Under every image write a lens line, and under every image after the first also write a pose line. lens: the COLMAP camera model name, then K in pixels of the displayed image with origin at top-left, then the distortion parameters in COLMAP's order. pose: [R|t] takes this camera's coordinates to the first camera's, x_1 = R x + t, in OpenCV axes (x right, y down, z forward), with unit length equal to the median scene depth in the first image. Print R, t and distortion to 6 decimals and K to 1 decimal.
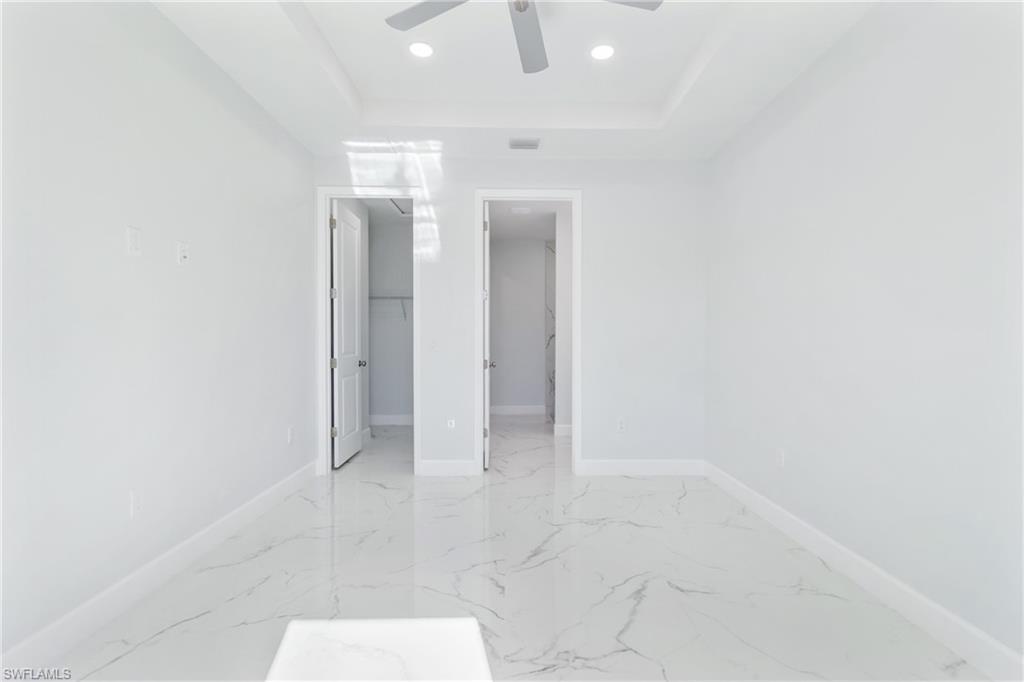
lens RADIAL K [[474.4, 0, 512.0], [0, 474.4, 344.6], [0, 0, 1]] dist [0.000661, -0.000017]
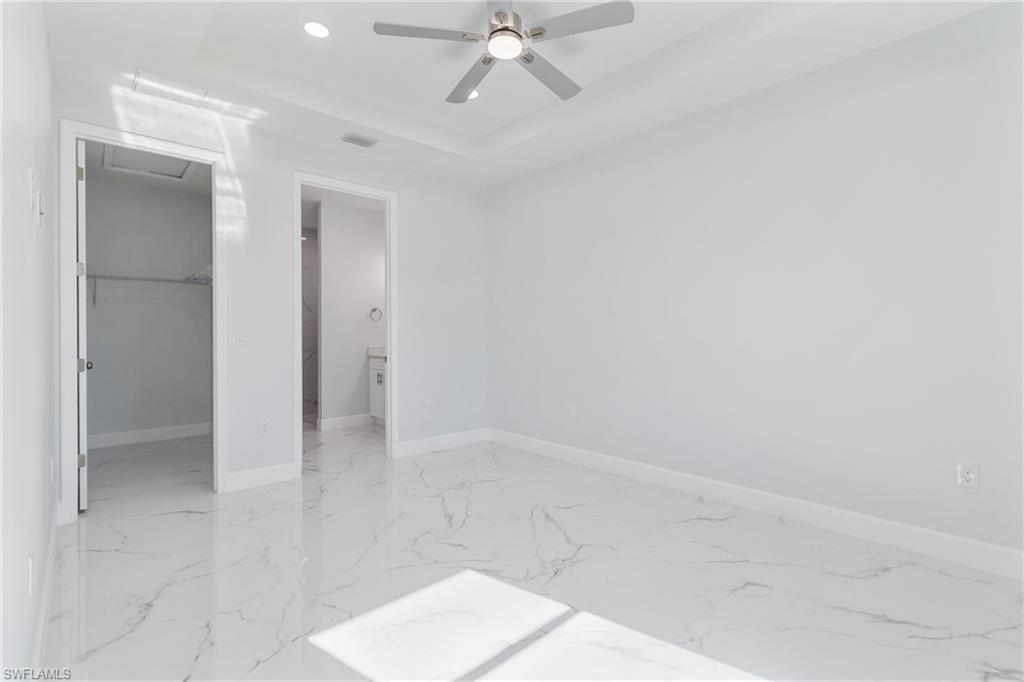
lens RADIAL K [[476.5, 0, 515.6], [0, 476.5, 330.8], [0, 0, 1]] dist [0.000680, -0.000233]
pose [[0.749388, -0.004277, 0.662117, -0.367930], [0.007166, 0.999973, -0.001651, -0.008815], [-0.662092, 0.005982, 0.749399, 0.011617]]
